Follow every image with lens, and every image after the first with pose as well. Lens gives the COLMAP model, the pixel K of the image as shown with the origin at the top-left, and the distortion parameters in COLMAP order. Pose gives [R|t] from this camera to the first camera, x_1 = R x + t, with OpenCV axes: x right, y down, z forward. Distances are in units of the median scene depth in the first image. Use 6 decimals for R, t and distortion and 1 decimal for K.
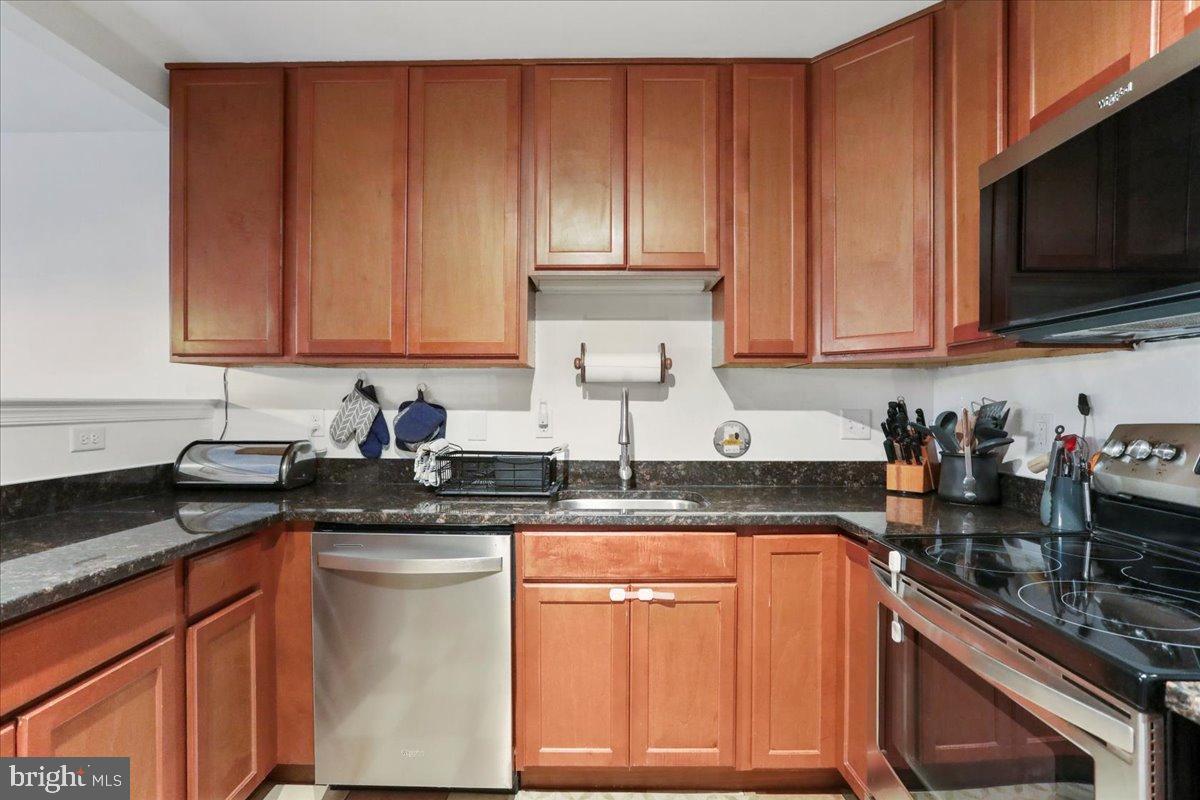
lens RADIAL K [[594.7, 0, 600.0], [0, 594.7, 410.6], [0, 0, 1]] dist [-0.062339, 0.038522]
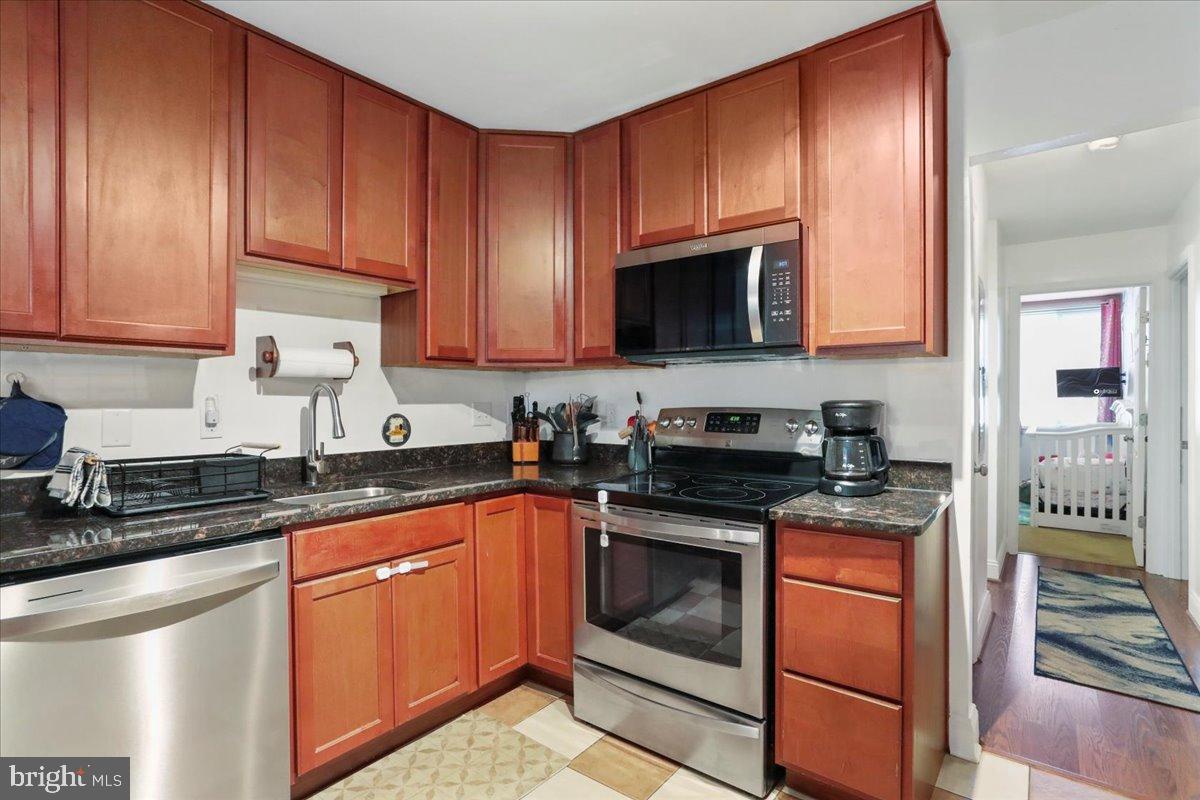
lens RADIAL K [[590.8, 0, 600.5], [0, 590.8, 402.3], [0, 0, 1]] dist [-0.061043, 0.033341]
pose [[0.602456, -0.010164, 0.798087, -0.500599], [0.013394, 0.999907, 0.002623, -0.002660], [-0.798039, 0.009110, 0.602536, 0.021088]]
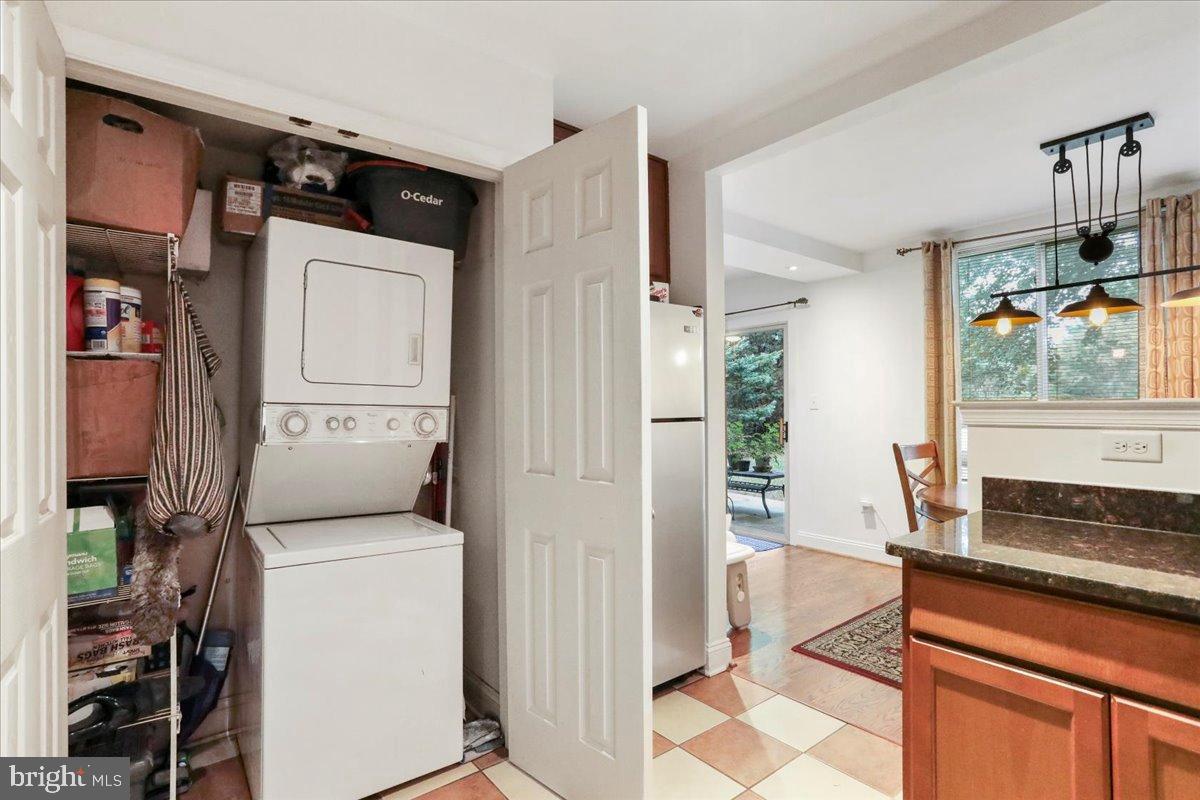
lens RADIAL K [[590.8, 0, 600.5], [0, 590.8, 402.3], [0, 0, 1]] dist [-0.061043, 0.033341]
pose [[-0.777784, -0.003194, -0.628524, 0.204435], [-0.004823, 0.999988, 0.000887, -0.006840], [0.628514, 0.003721, -0.777790, 0.601009]]
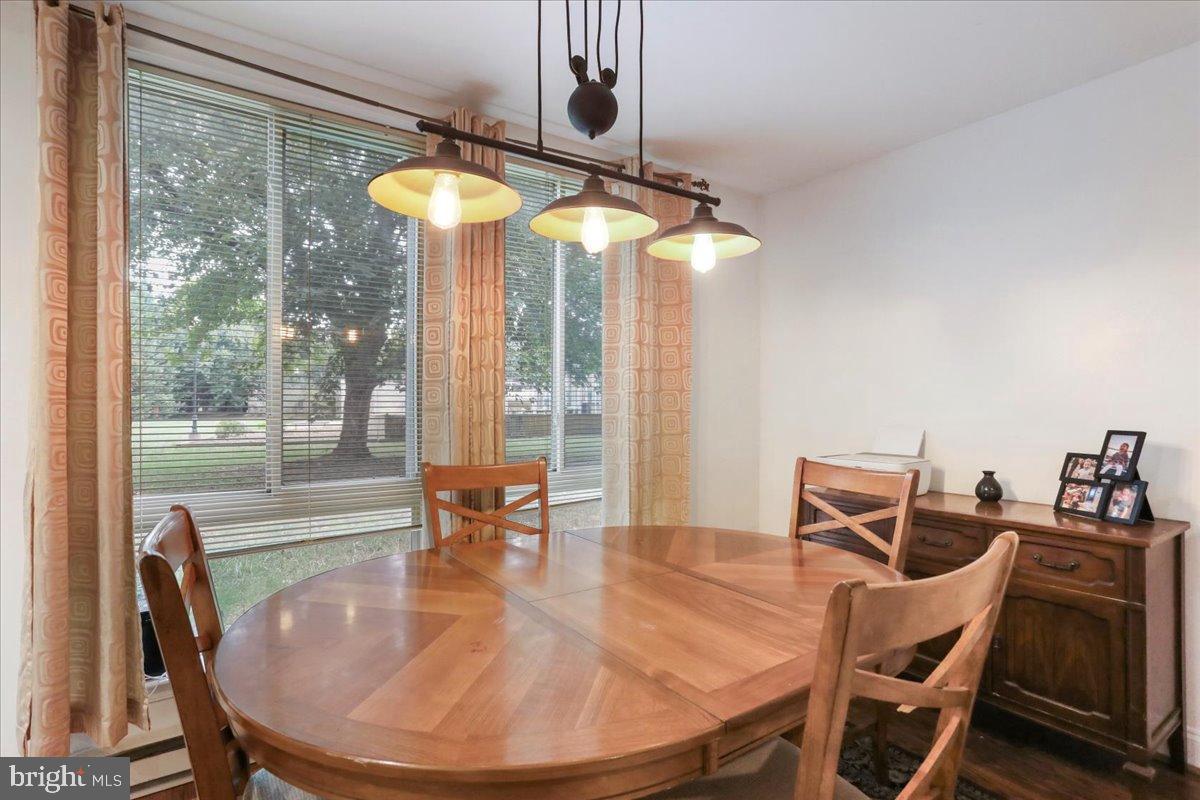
lens RADIAL K [[594.7, 0, 600.0], [0, 594.7, 410.6], [0, 0, 1]] dist [-0.062339, 0.038522]
pose [[0.573476, 0.009291, -0.819170, -0.859517], [-0.011421, 0.999929, 0.003346, 0.001233], [0.819143, 0.007437, 0.573541, -0.073815]]
